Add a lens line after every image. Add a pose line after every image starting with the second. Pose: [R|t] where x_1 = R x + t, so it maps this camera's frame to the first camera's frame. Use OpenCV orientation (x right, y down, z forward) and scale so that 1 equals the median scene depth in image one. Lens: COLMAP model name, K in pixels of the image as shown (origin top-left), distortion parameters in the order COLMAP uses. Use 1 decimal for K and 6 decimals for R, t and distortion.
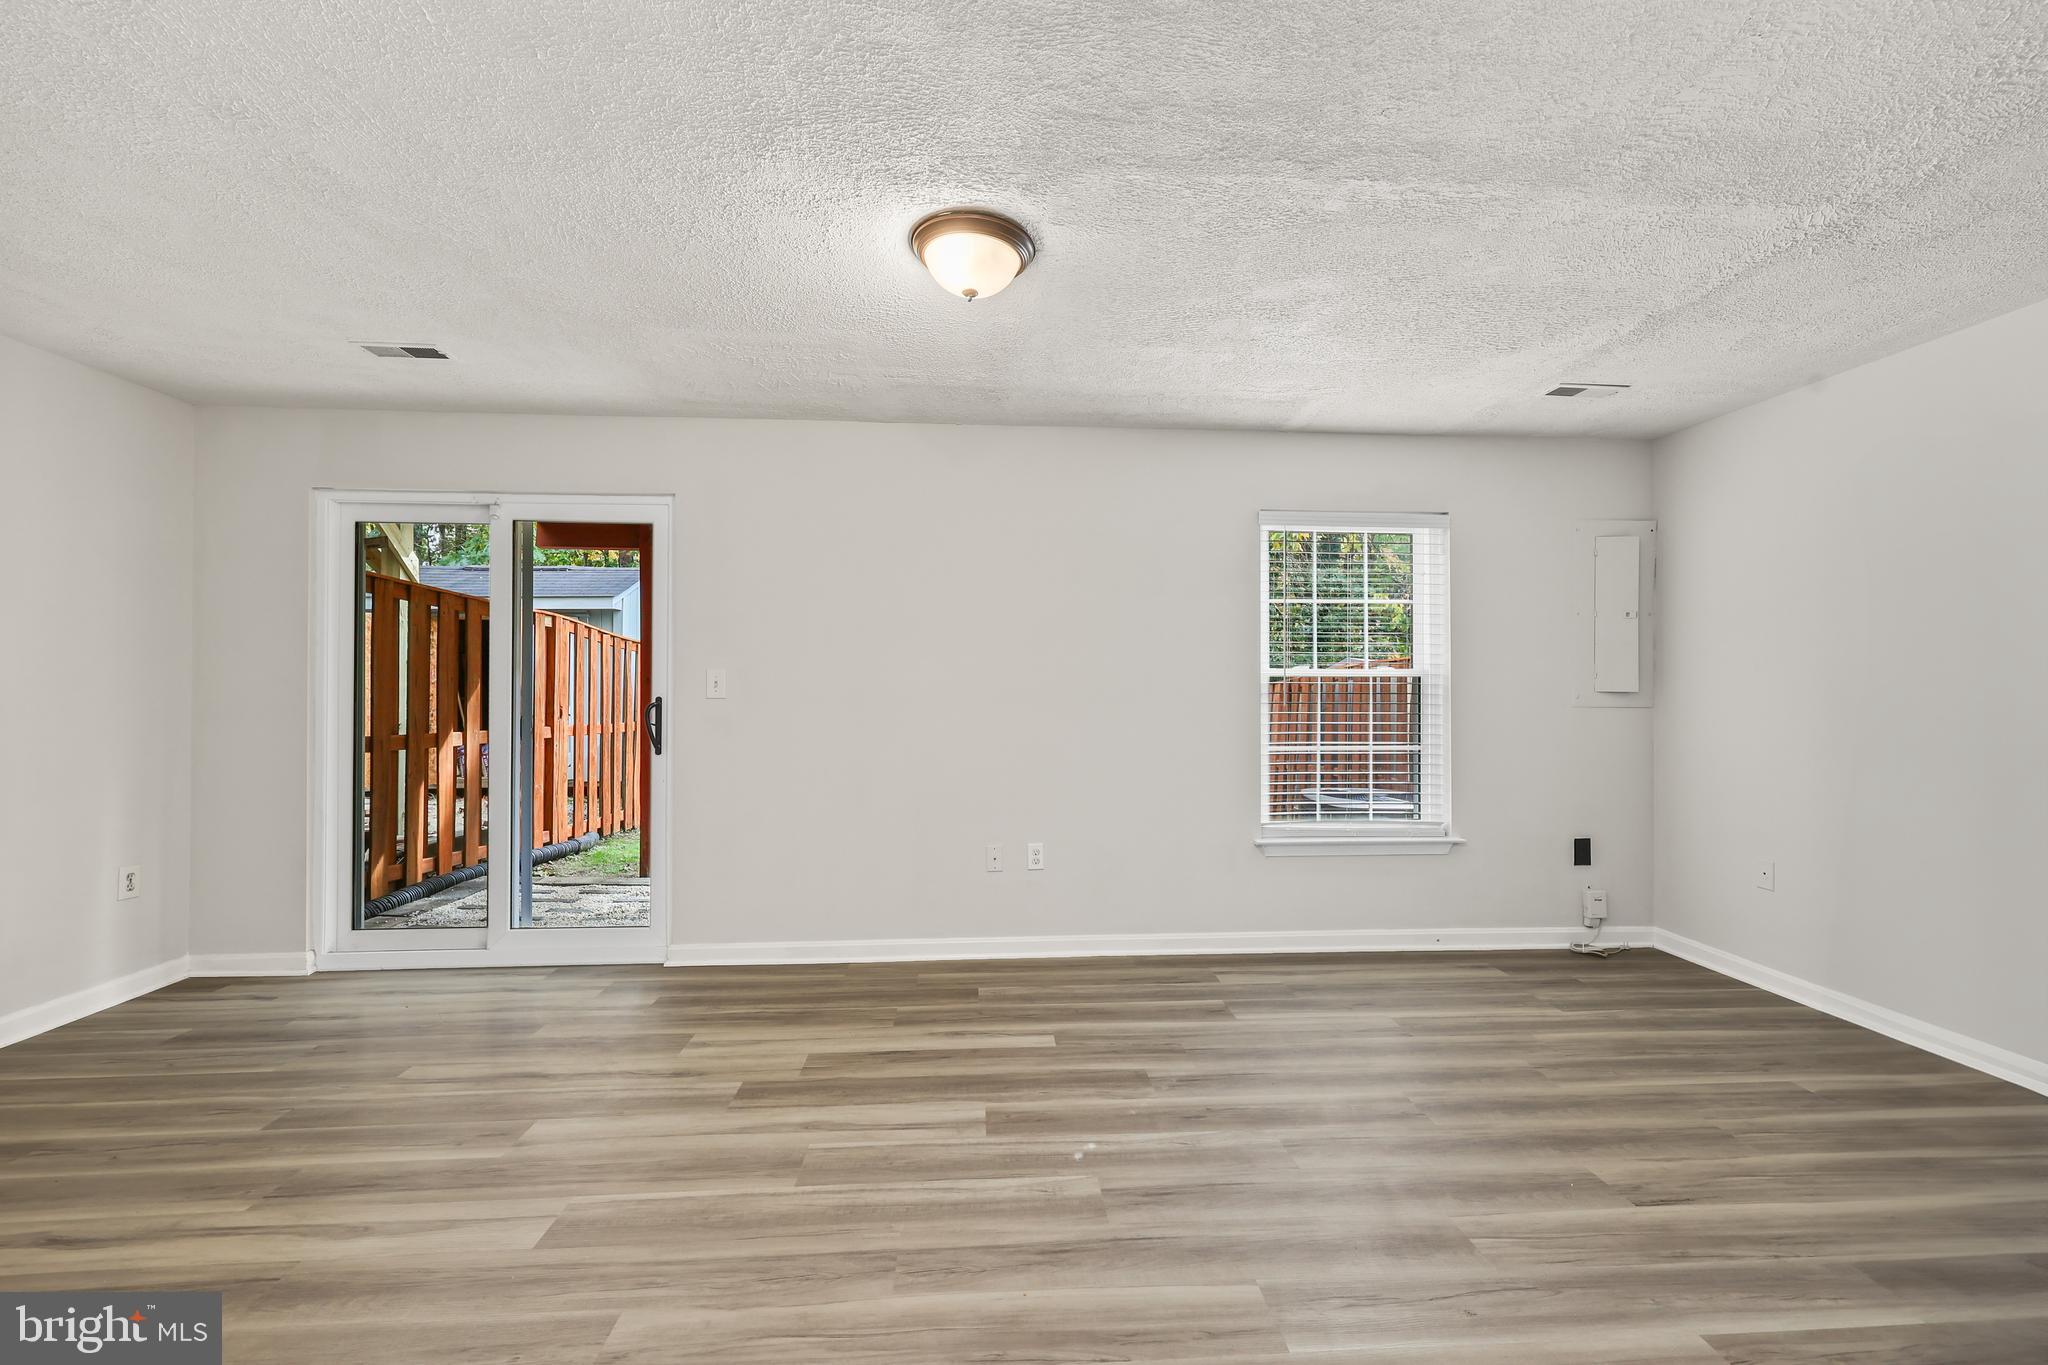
lens RADIAL K [[826.7, 0, 1036.7], [0, 826.7, 687.2], [0, 0, 1]] dist [0.003661, -0.000324]
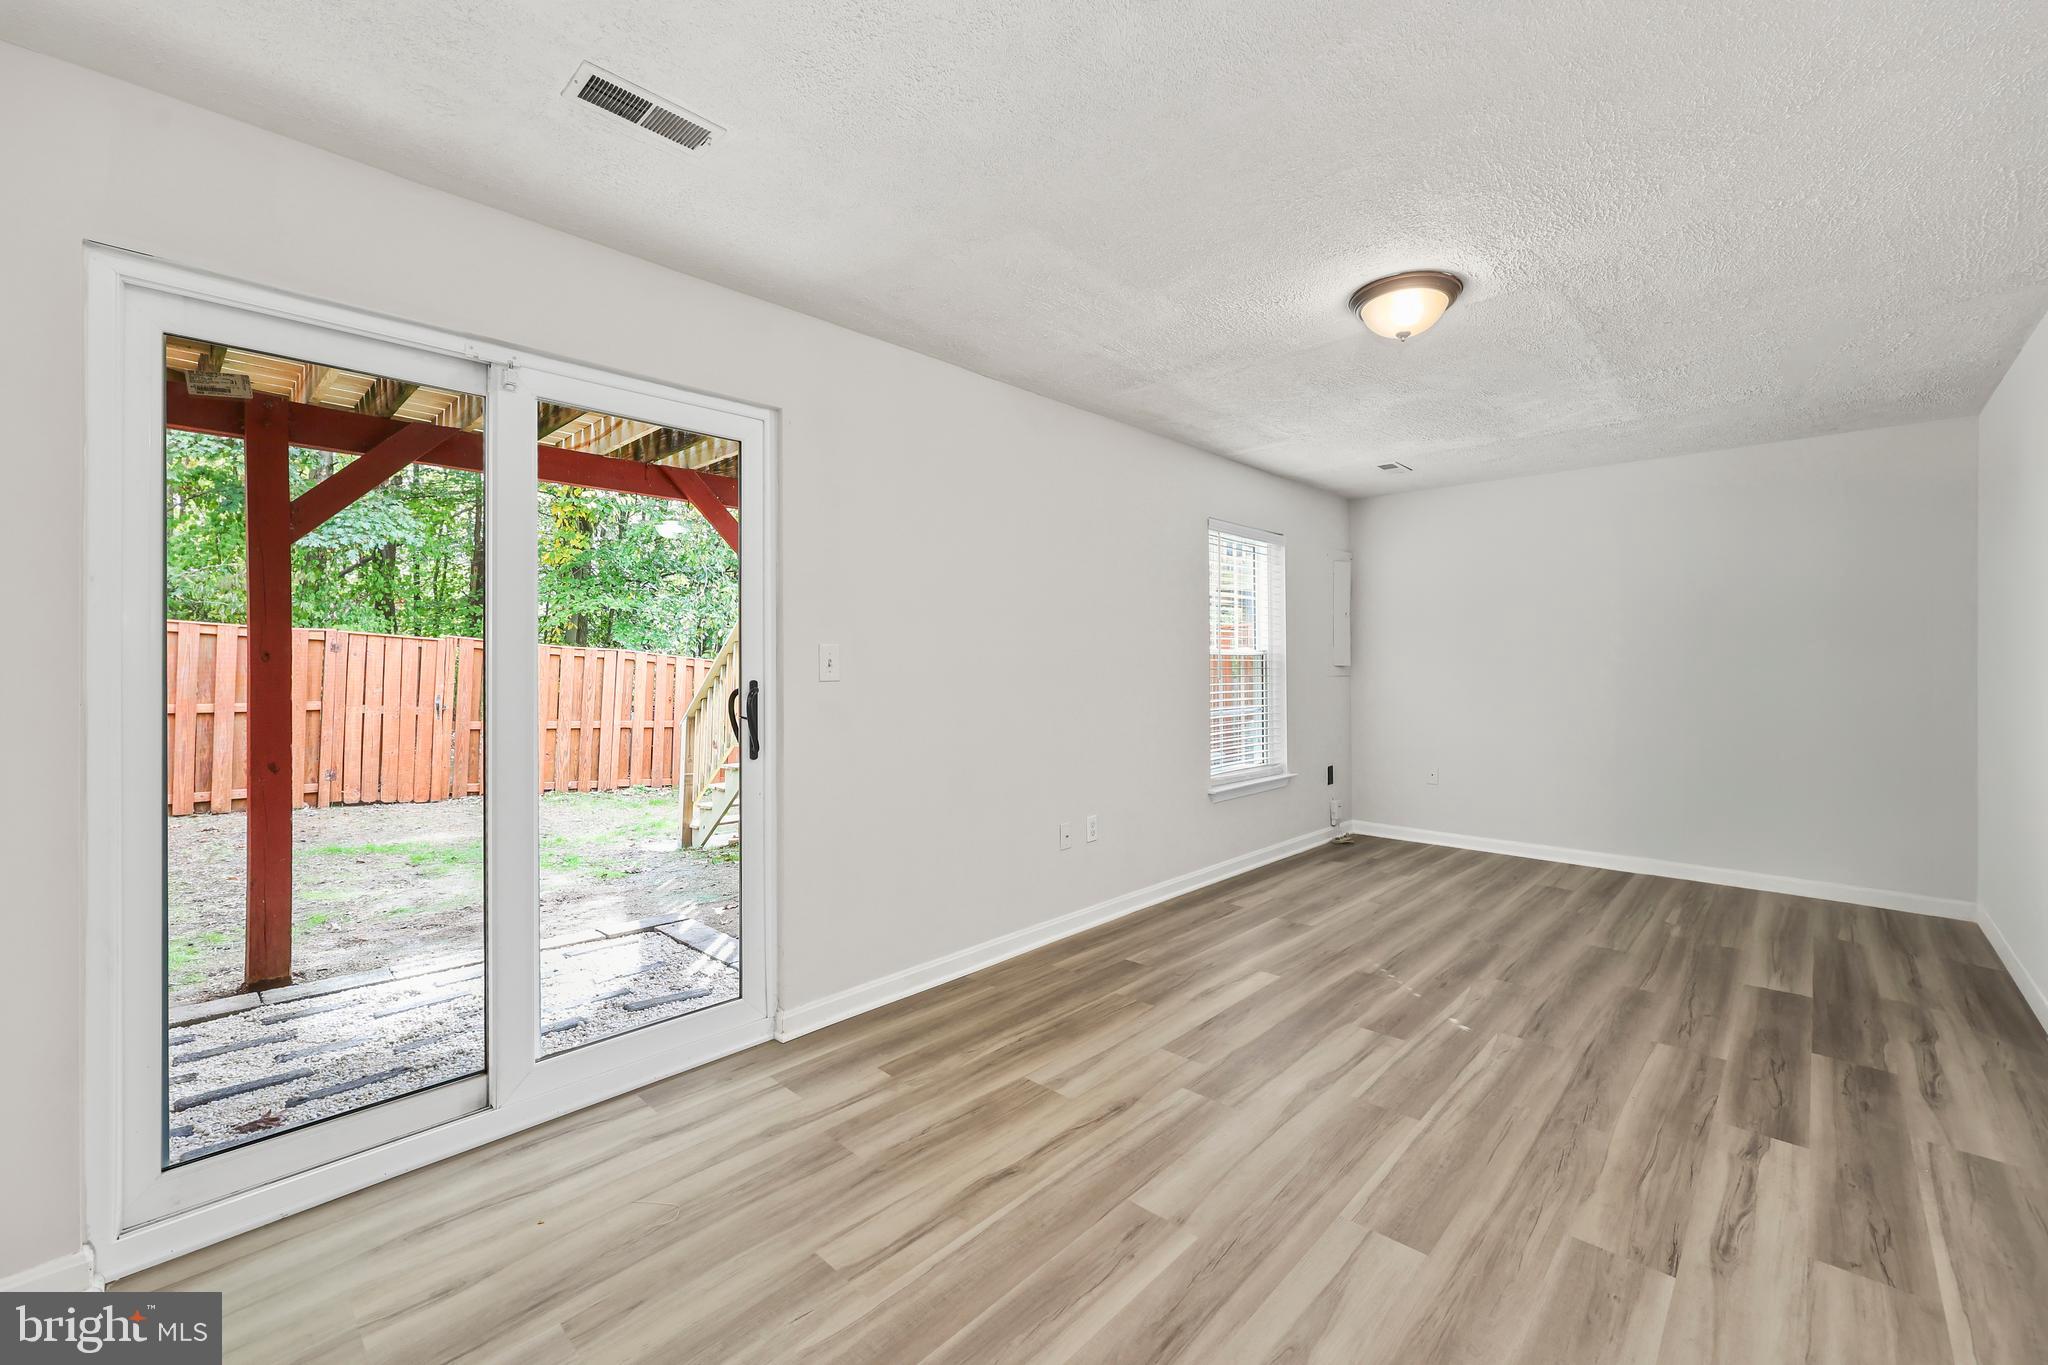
lens RADIAL K [[826.7, 0, 1038.4], [0, 826.7, 668.2], [0, 0, 1]] dist [0.003661, -0.000324]
pose [[0.736027, -0.007694, 0.676908, -0.903210], [0.001489, 0.999951, 0.009747, -0.008110], [-0.676950, -0.006167, 0.736003, 0.342299]]
